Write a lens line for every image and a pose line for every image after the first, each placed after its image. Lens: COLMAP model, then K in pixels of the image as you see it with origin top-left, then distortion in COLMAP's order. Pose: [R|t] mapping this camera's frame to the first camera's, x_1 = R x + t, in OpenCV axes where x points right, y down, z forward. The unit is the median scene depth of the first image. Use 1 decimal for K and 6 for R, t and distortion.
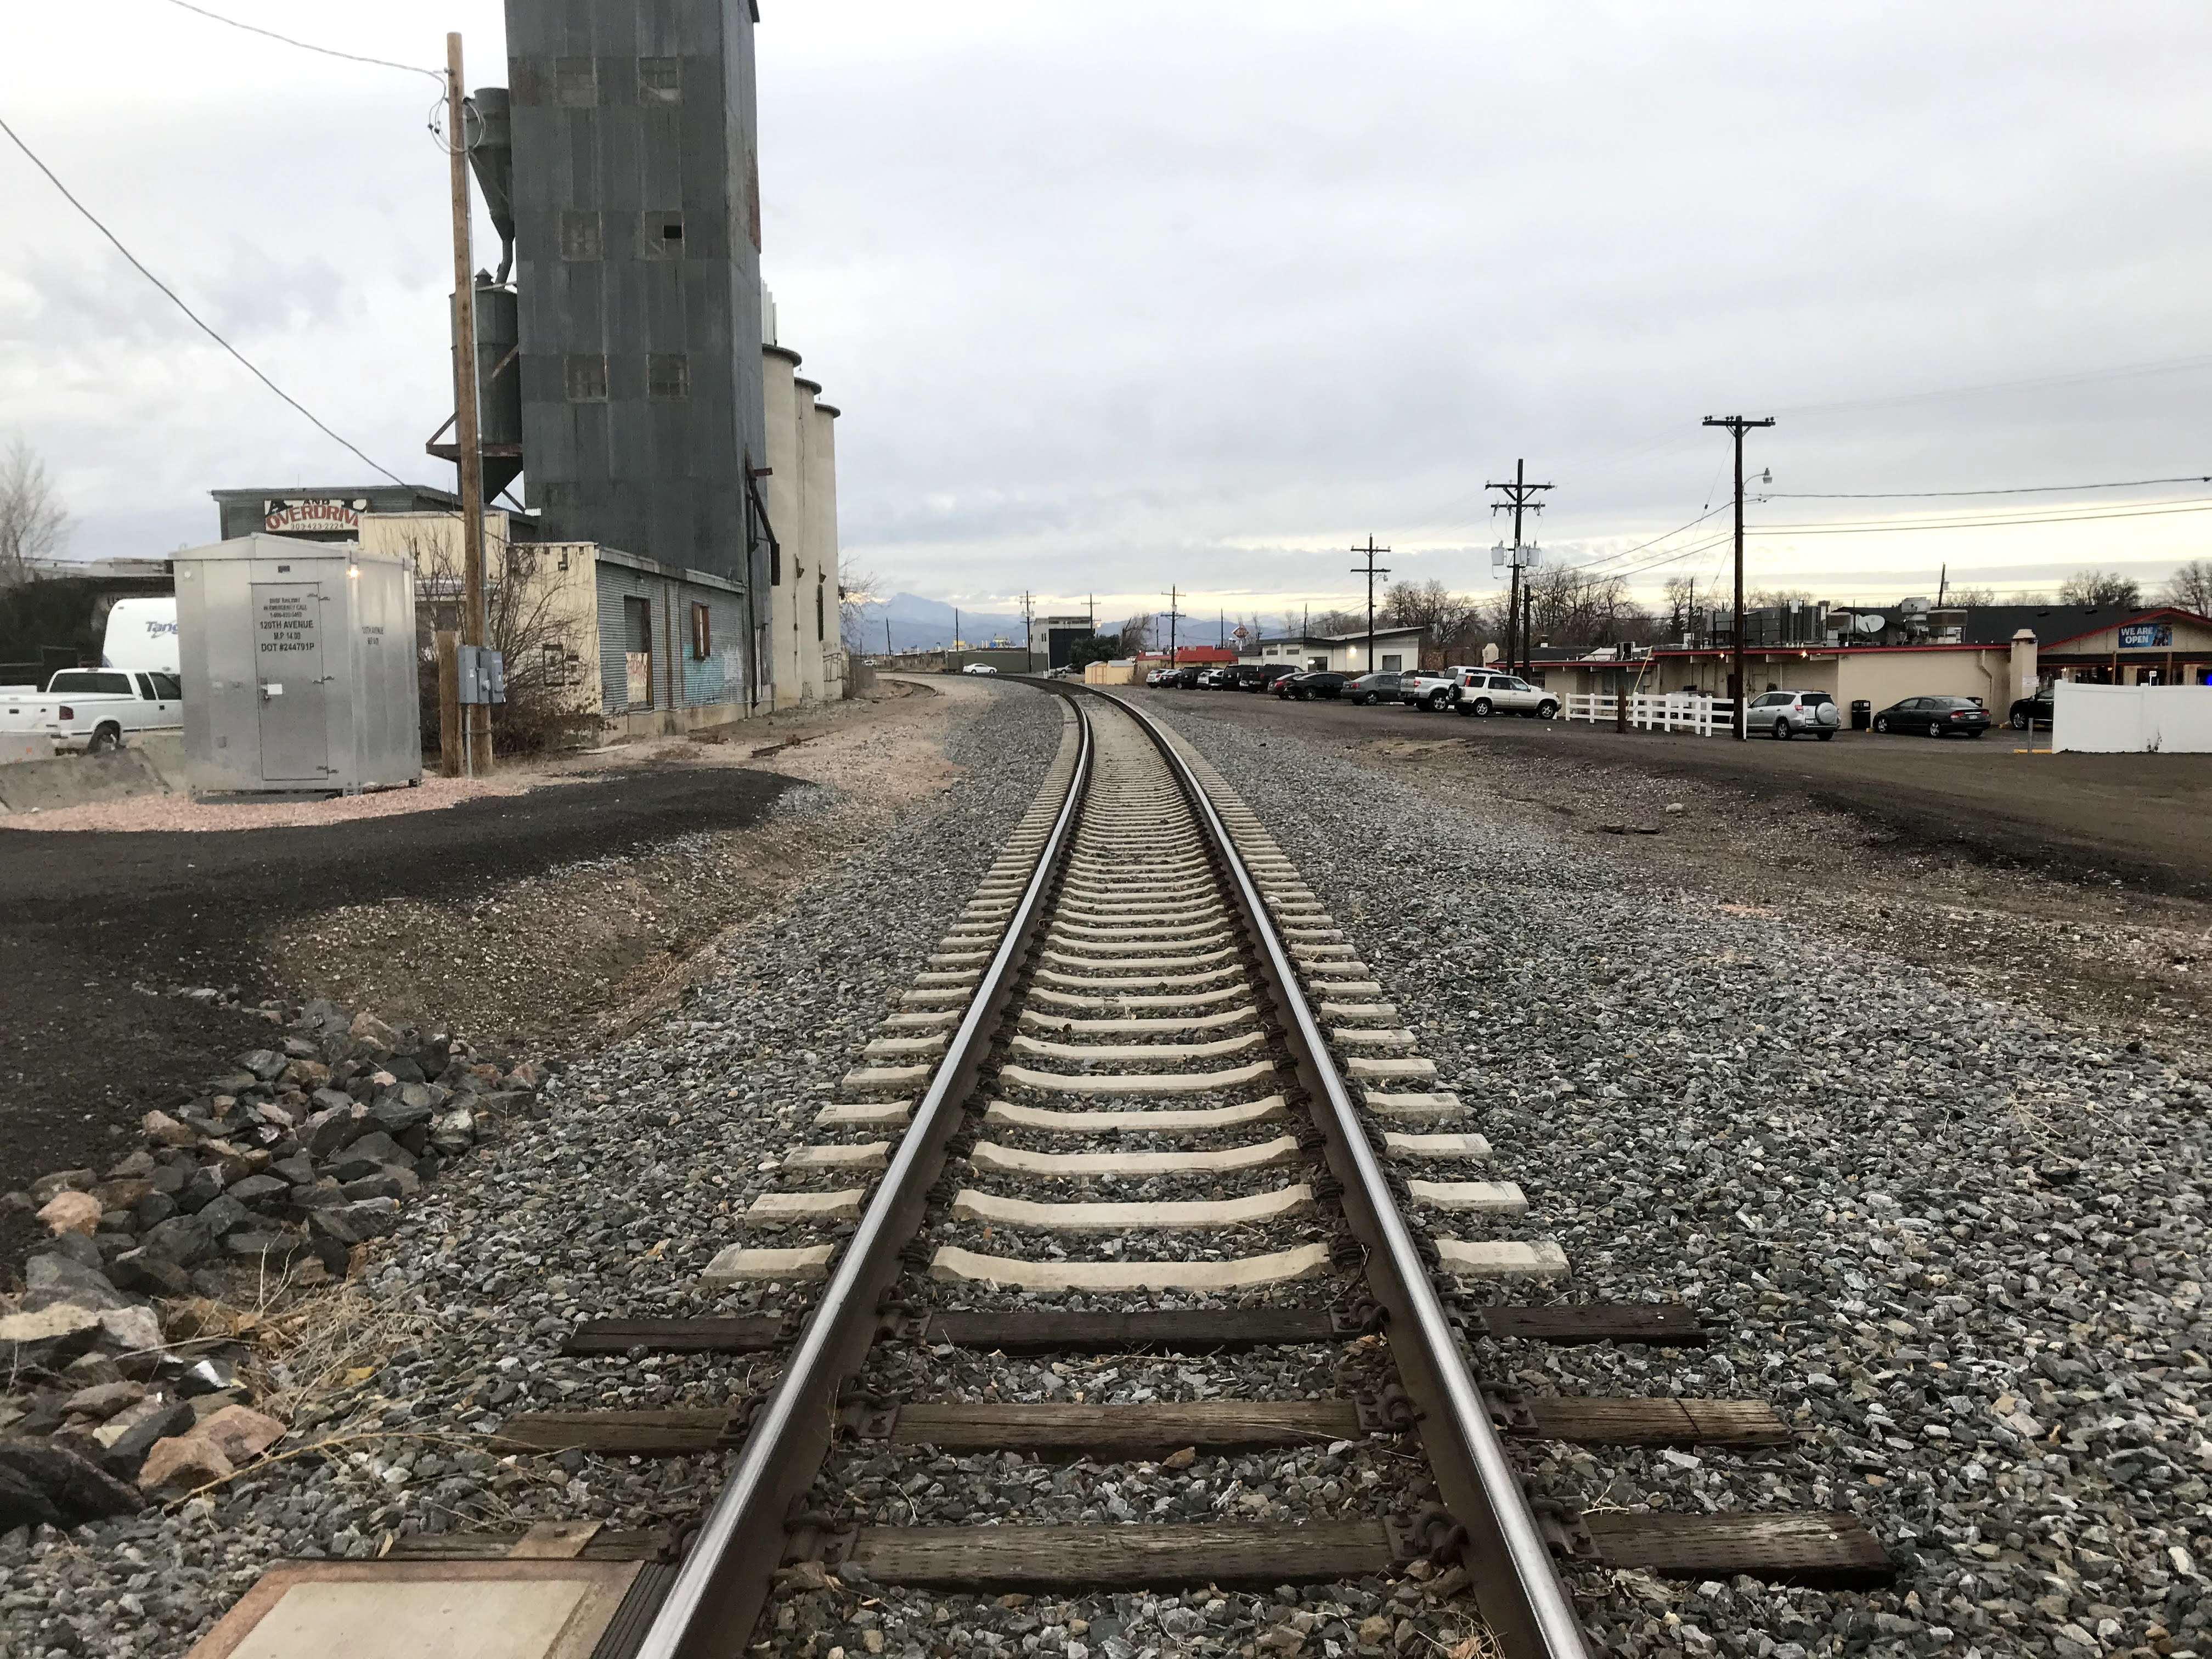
lens RADIAL K [[1793.9, 0, 1108.2], [0, 1793.9, 804.5], [0, 0, 1]] dist [0.064893, -0.096676]
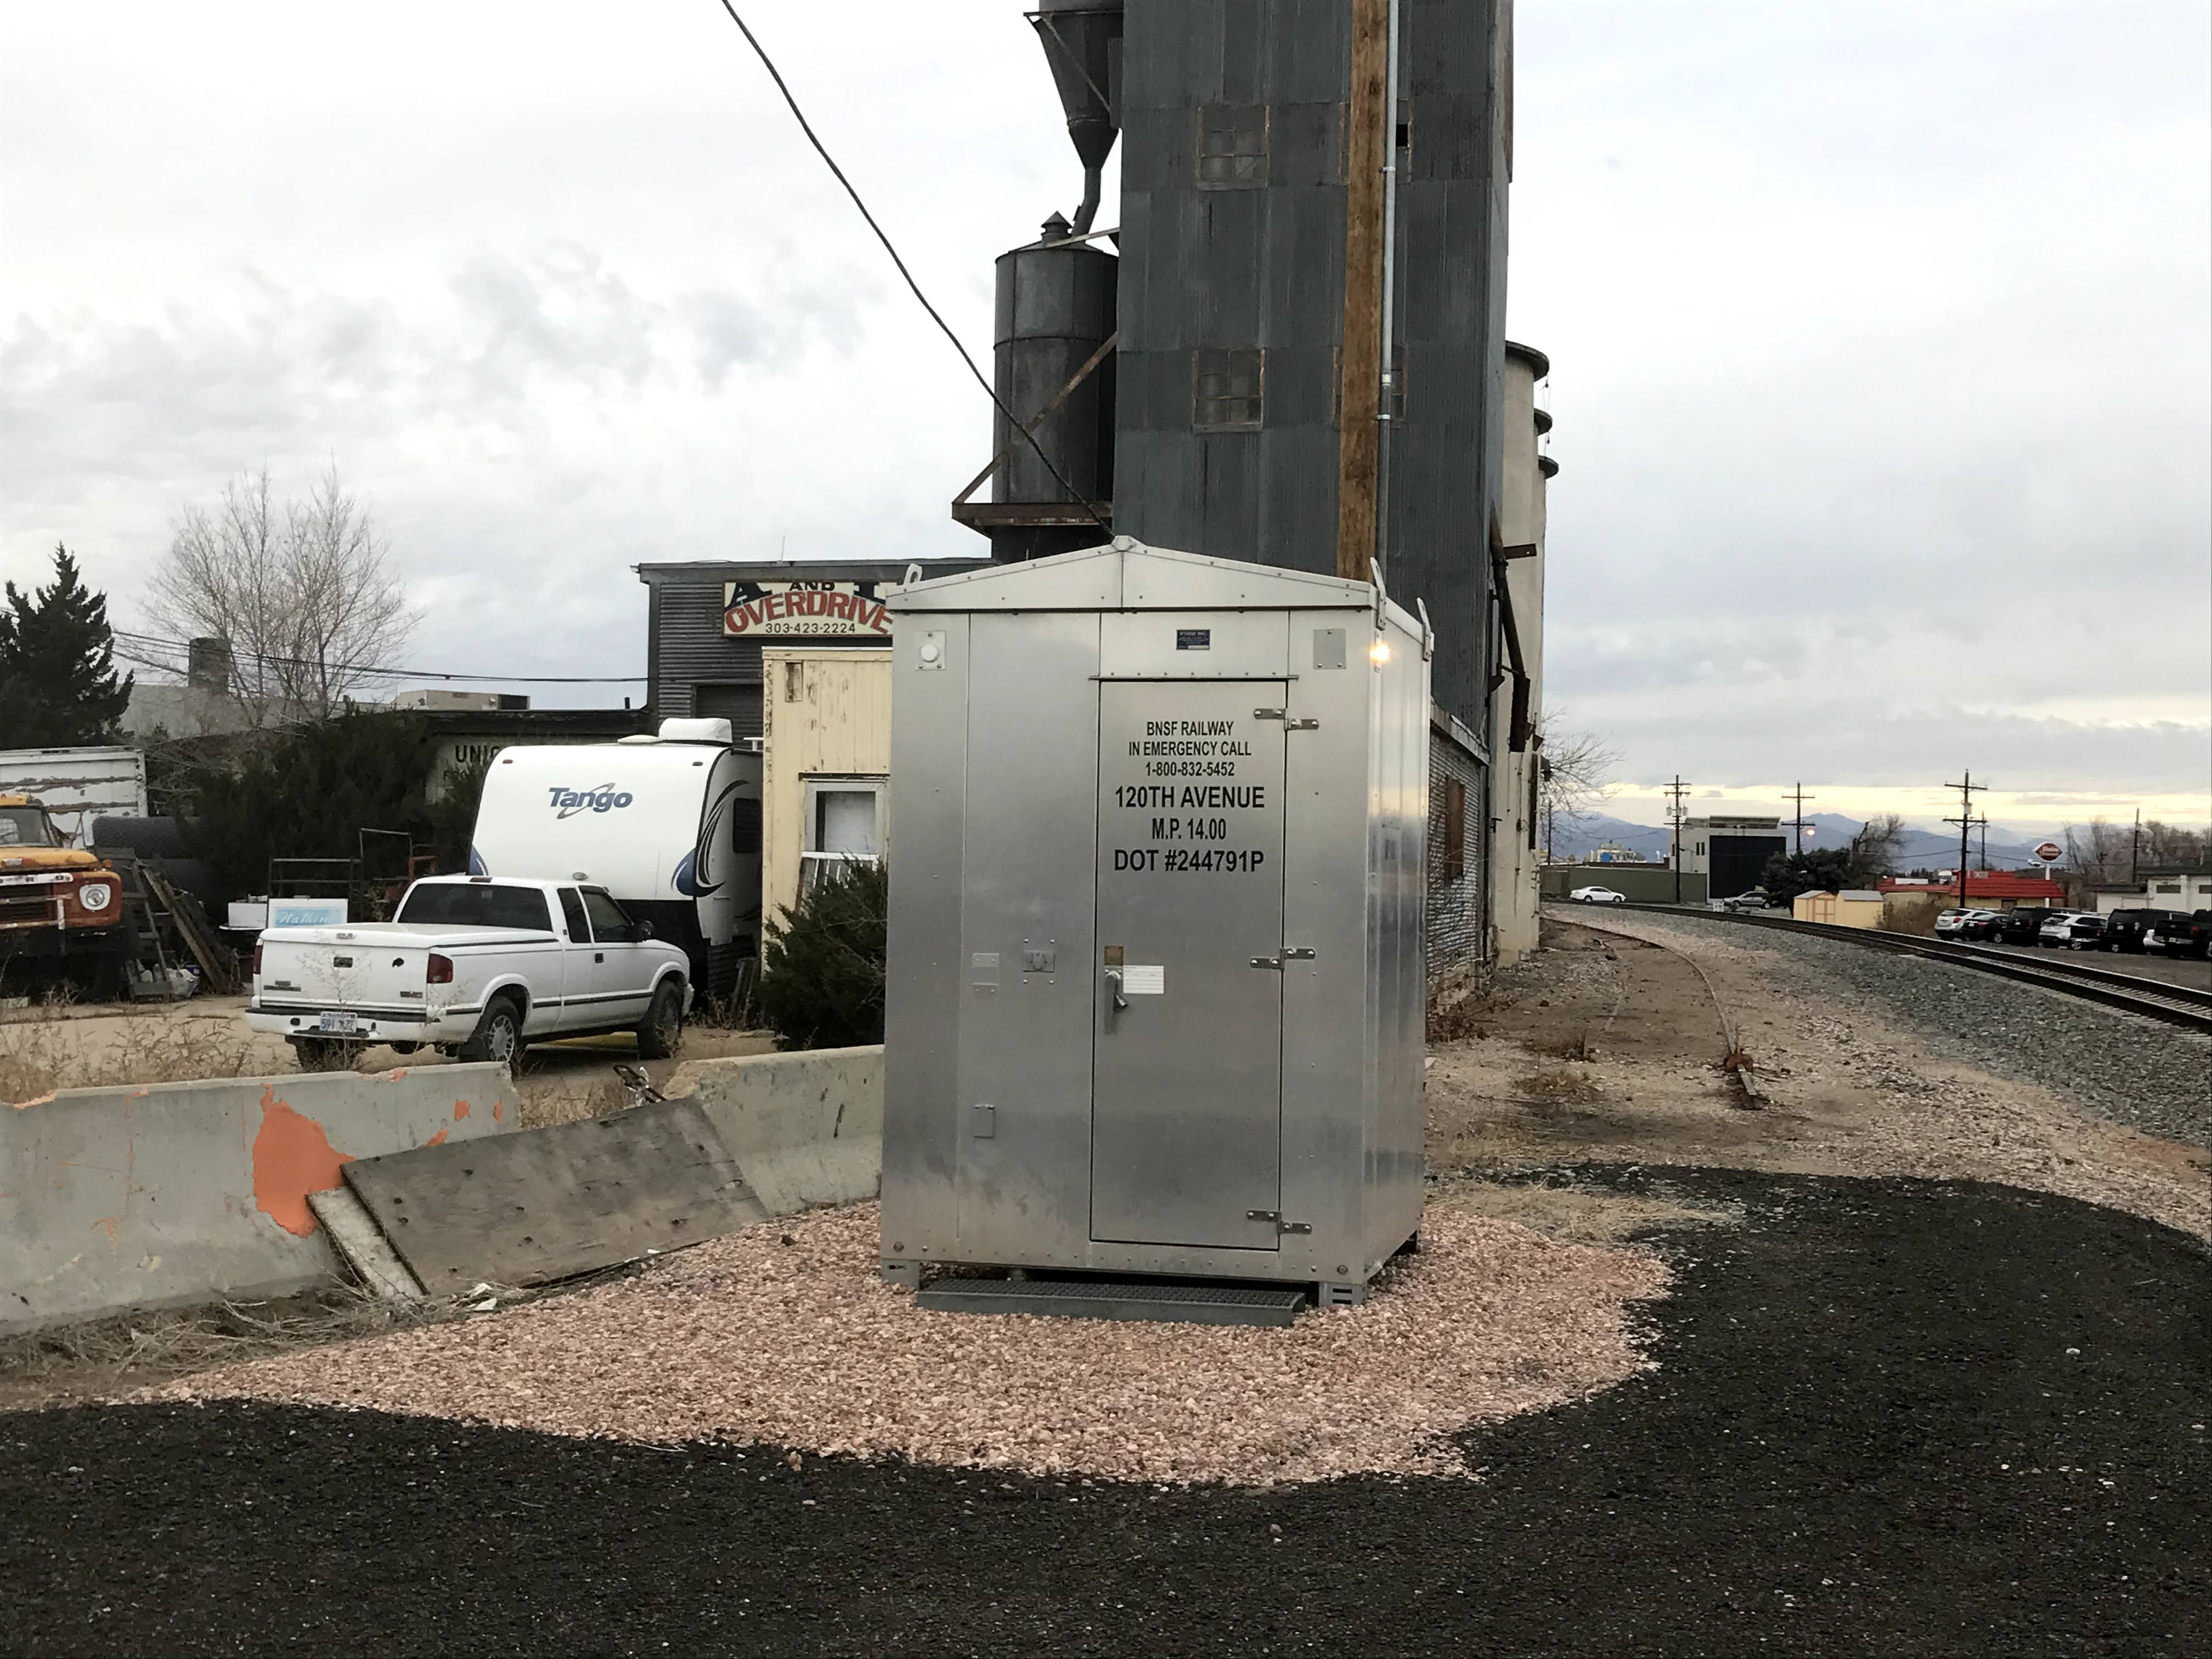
lens RADIAL K [[2711.7, 0, 1199.3], [0, 2711.7, 828.7], [0, 0, 1]] dist [0.258976, -1.342691]
pose [[0.978226, 0.028240, -0.205614, -0.116041], [-0.048214, 0.994517, -0.092792, -0.015096], [0.201866, 0.100685, 0.974224, 0.165710]]
